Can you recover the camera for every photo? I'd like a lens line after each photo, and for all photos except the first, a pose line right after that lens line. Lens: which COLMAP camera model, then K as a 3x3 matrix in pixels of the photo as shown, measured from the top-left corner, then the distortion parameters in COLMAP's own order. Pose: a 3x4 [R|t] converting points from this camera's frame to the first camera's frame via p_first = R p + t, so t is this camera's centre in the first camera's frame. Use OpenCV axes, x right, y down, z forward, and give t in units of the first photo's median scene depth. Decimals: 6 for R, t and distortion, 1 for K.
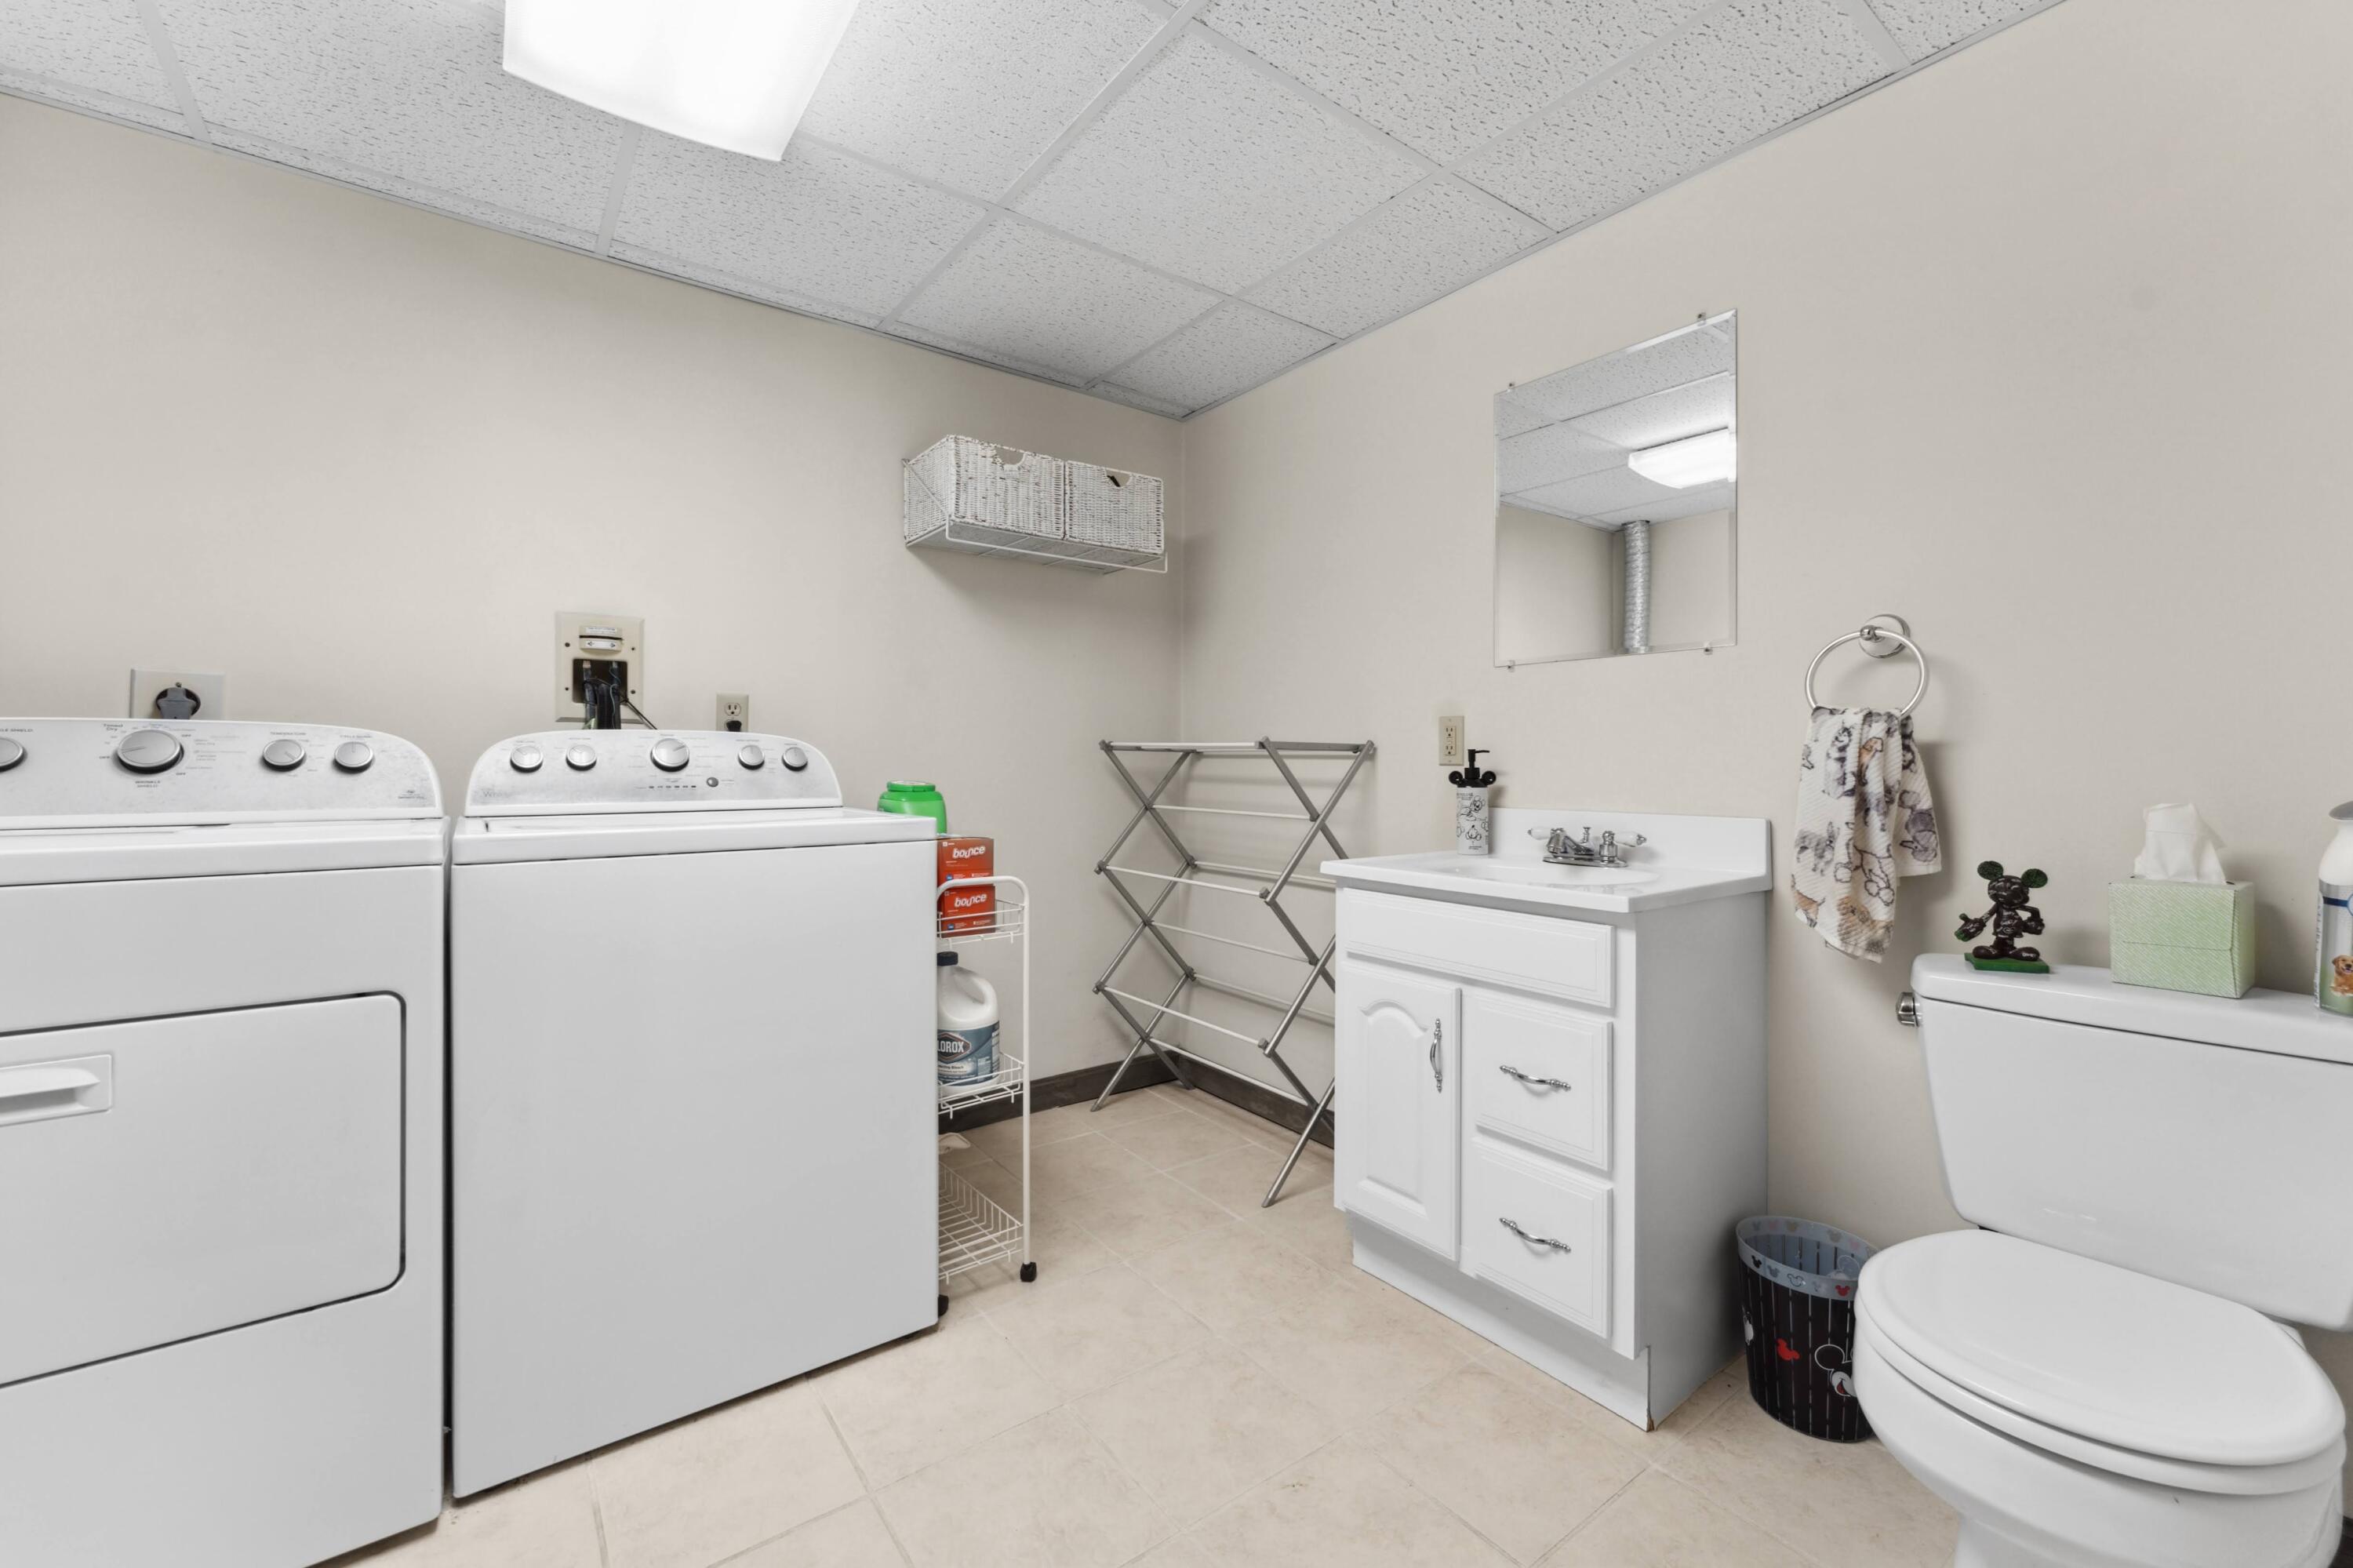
lens RADIAL K [[949.4, 0, 1171.7], [0, 949.4, 777.4], [0, 0, 1]] dist [0.000241, 0.000061]
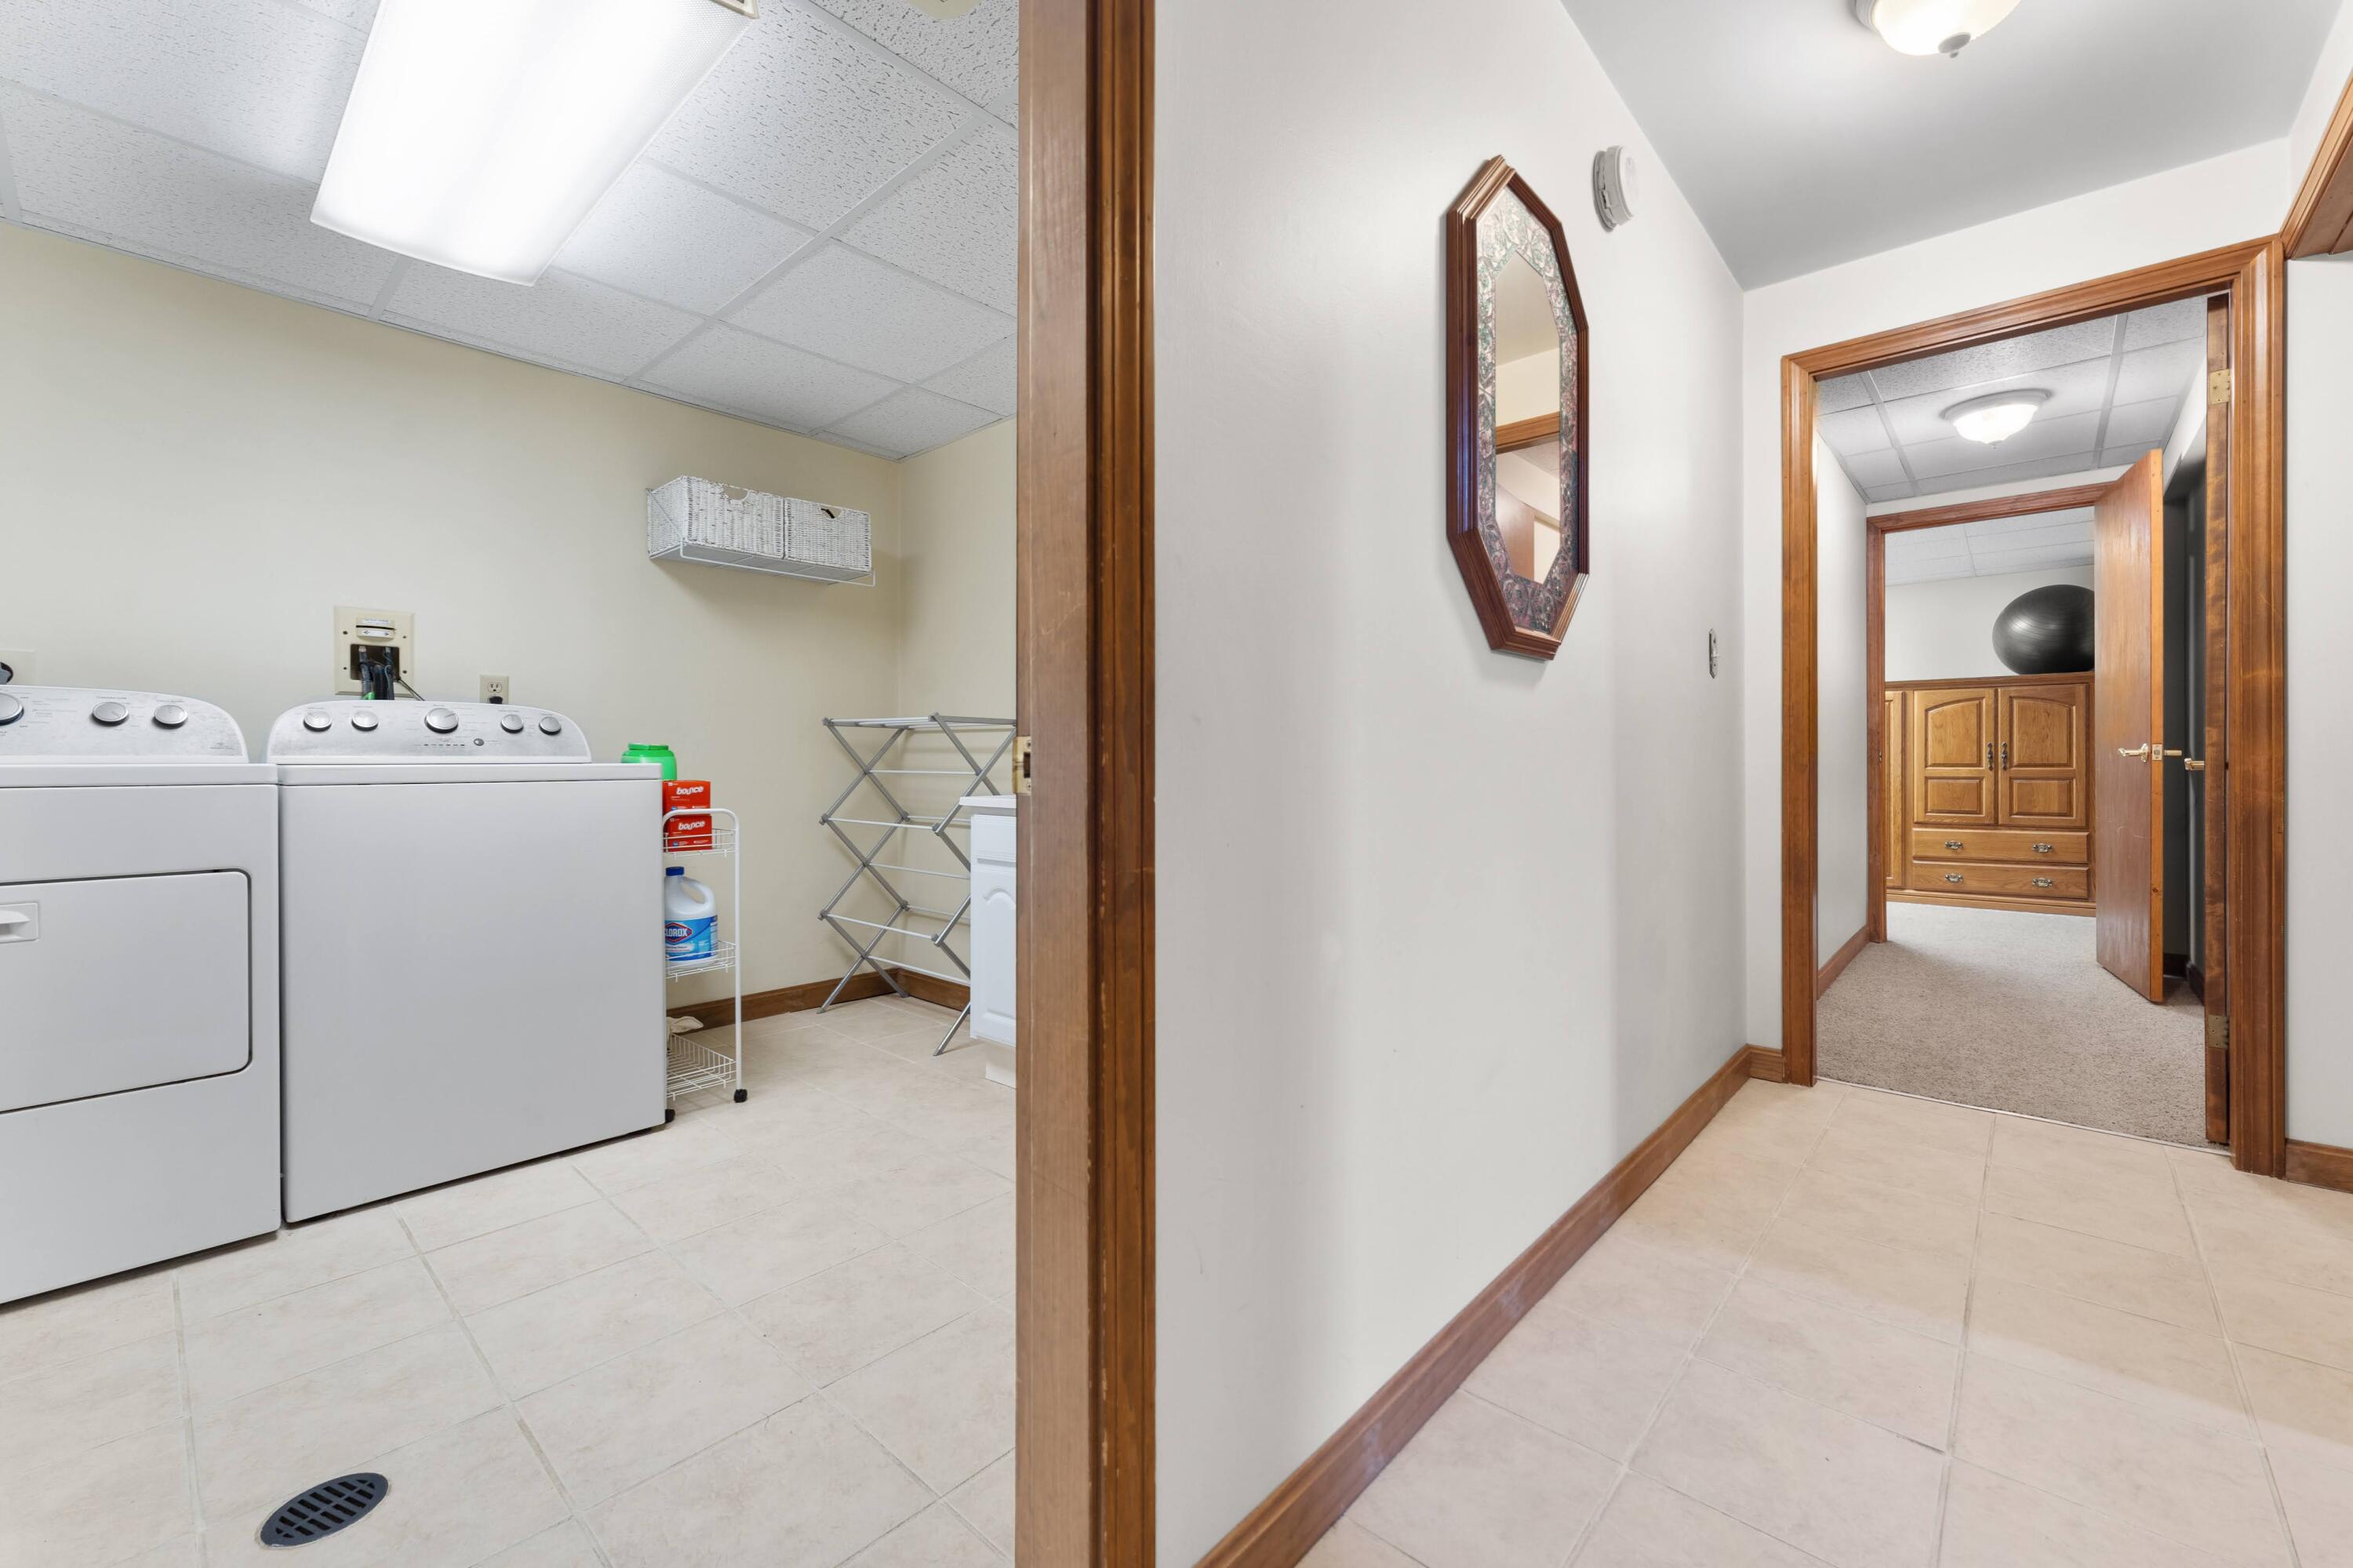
lens RADIAL K [[949.4, 0, 1183.3], [0, 949.4, 774.4], [0, 0, 1]] dist [0.000241, 0.000061]
pose [[0.979437, -0.006088, 0.201661, 0.187854], [0.006064, 0.999981, 0.000735, 0.052170], [-0.201661, 0.000503, 0.979455, -0.442758]]
